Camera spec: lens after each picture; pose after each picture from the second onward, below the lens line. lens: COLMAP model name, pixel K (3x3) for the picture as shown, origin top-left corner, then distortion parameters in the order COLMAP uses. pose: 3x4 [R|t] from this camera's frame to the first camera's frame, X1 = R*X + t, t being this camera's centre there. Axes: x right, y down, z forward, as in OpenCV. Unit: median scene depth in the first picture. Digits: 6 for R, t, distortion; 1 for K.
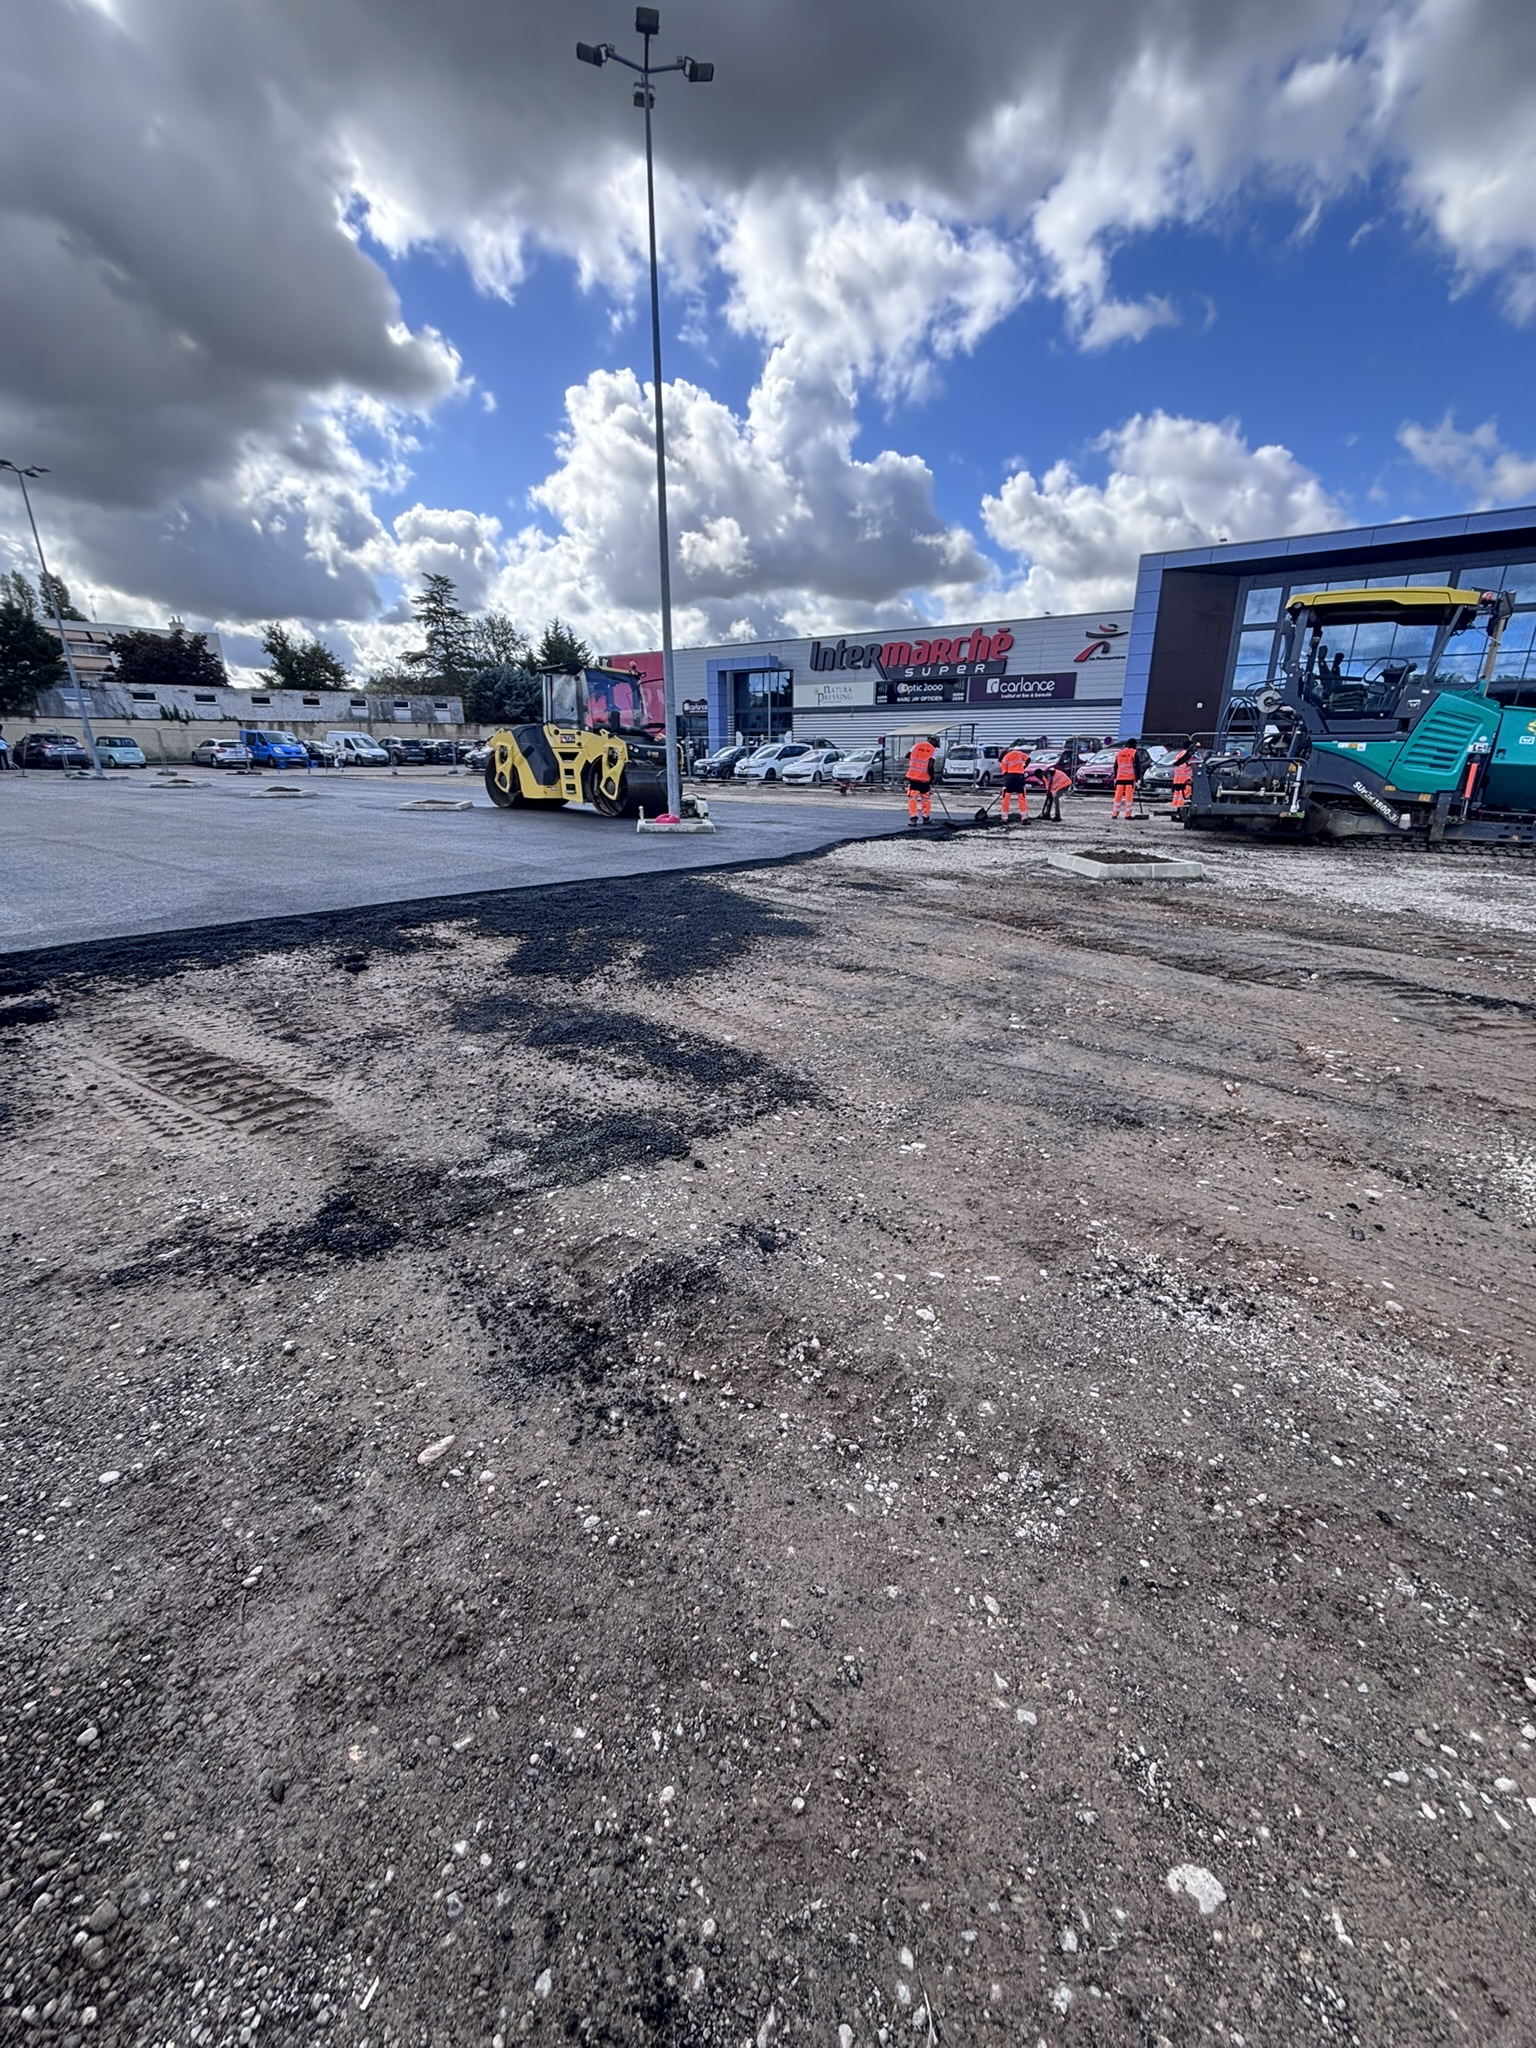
lens RADIAL K [[815.7, 0, 778.6], [0, 815.7, 1036.8], [0, 0, 1]] dist [-0.008527, 0.000182]
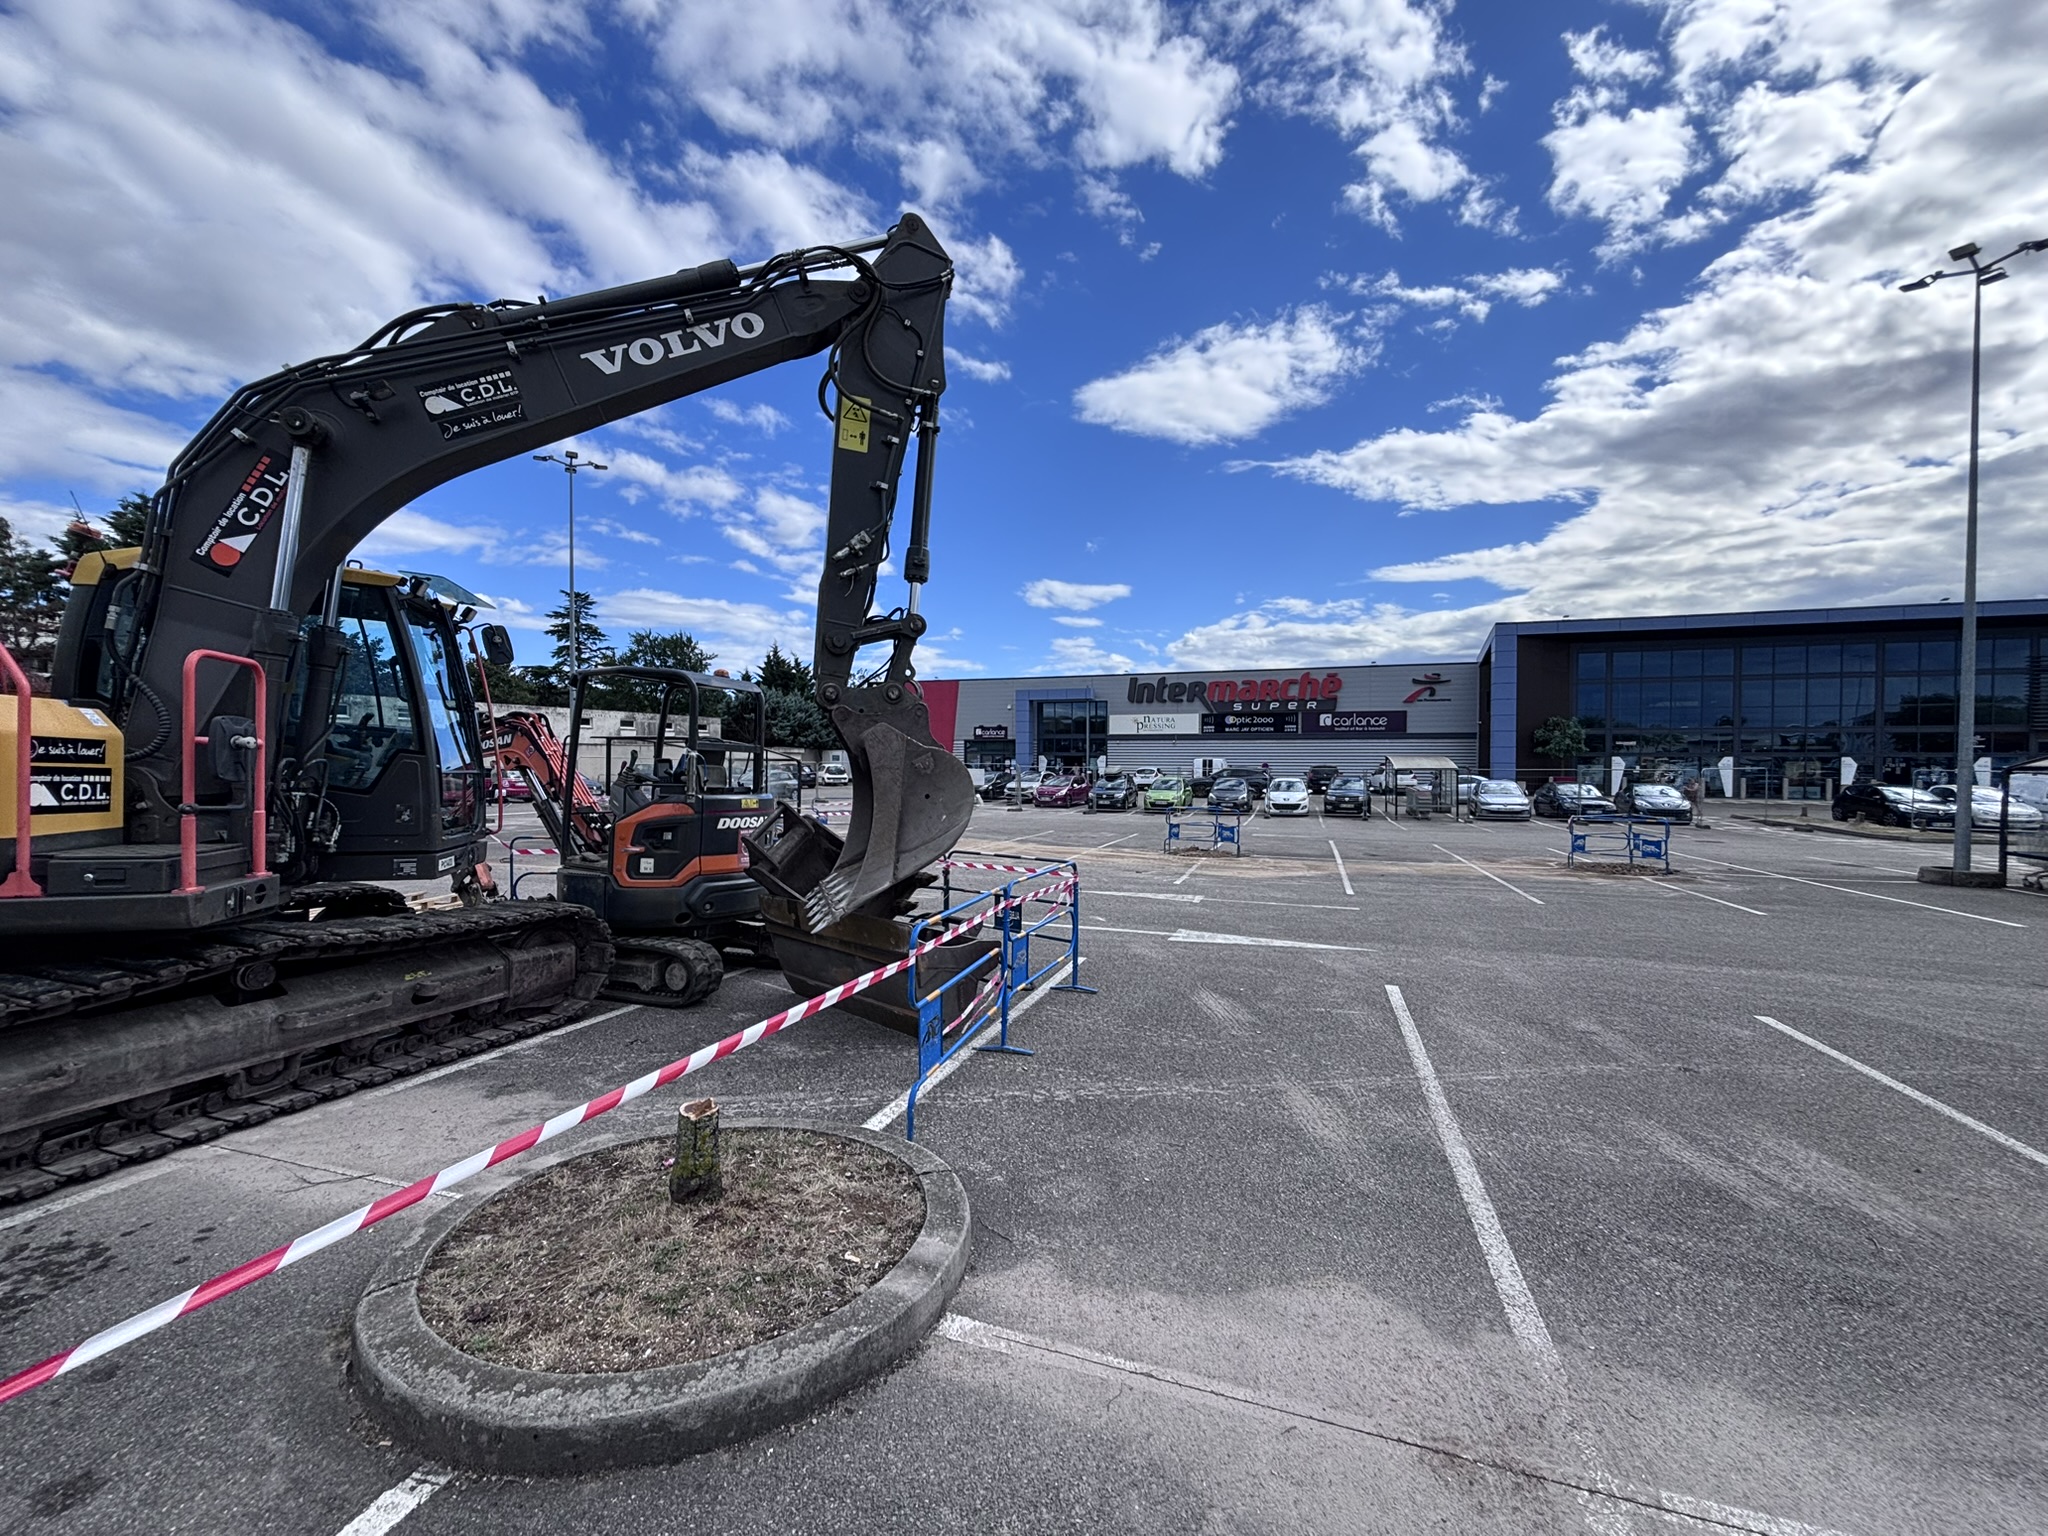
lens RADIAL K [[815.7, 0, 1026.3], [0, 815.7, 776.5], [0, 0, 1]] dist [-0.008527, 0.000182]
pose [[0.952277, -0.005671, 0.305183, -0.435725], [0.101336, 0.948992, -0.298571, -0.064669], [-0.287923, 0.315249, 0.904278, 0.131584]]
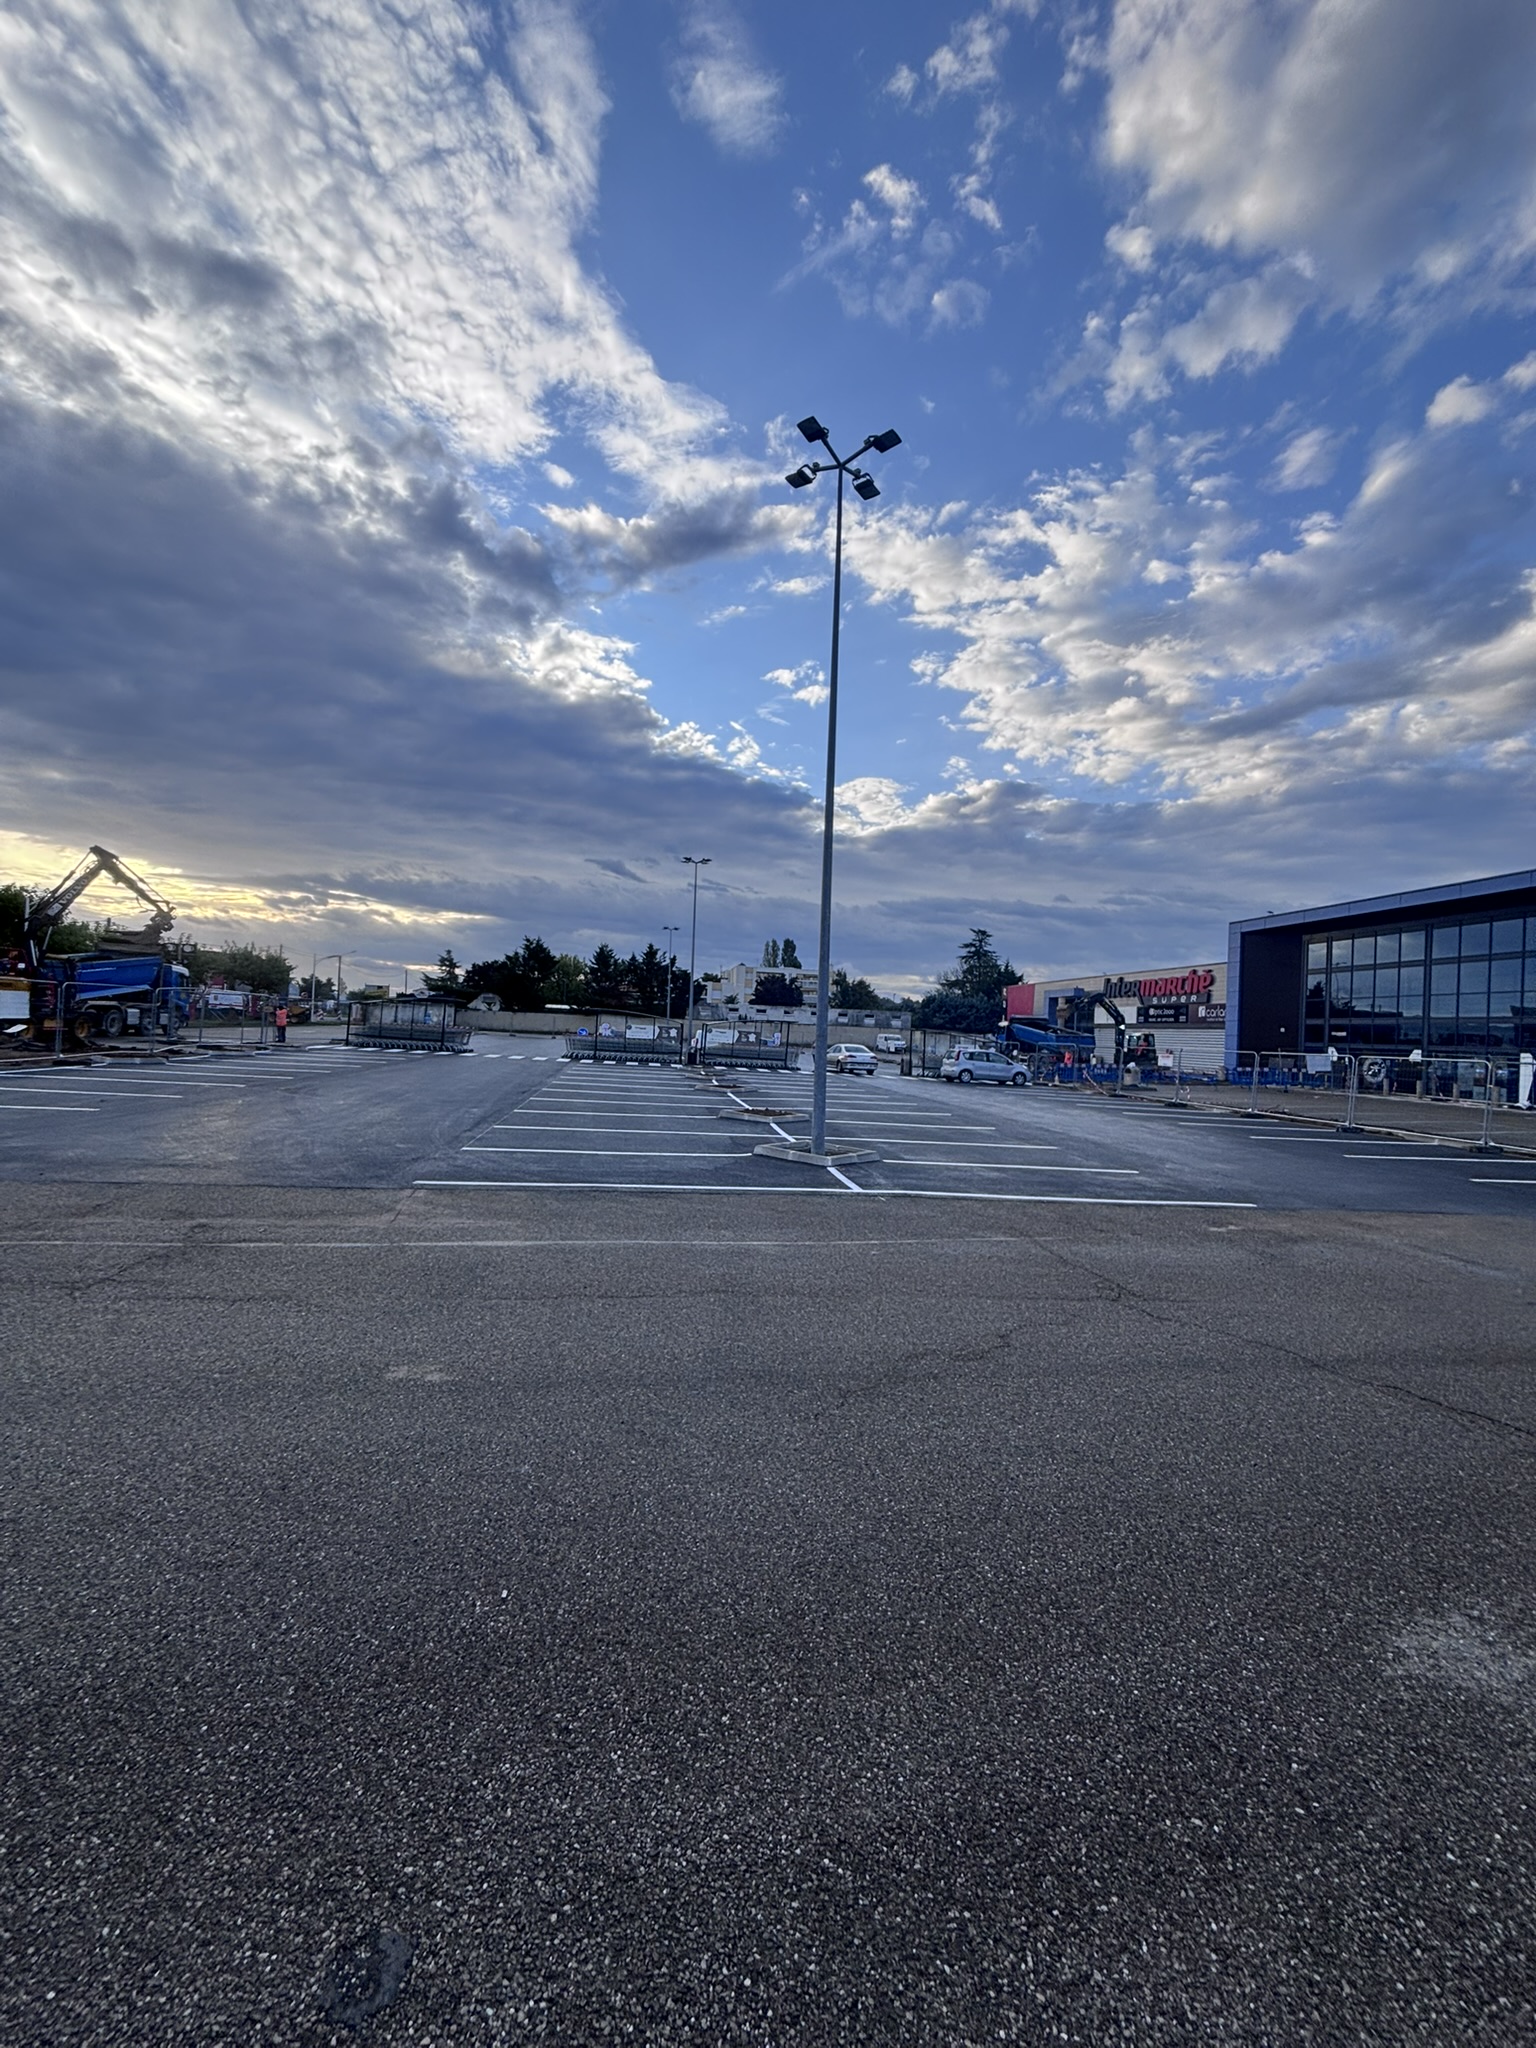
lens RADIAL K [[815.7, 0, 766.6], [0, 815.7, 1022.7], [0, 0, 1]] dist [-0.008527, 0.000182]
pose [[0.706442, 0.015084, -0.707610, 0.633137], [-0.270324, 0.929729, -0.250059, 0.069486], [0.654113, 0.367936, 0.660877, -0.231659]]
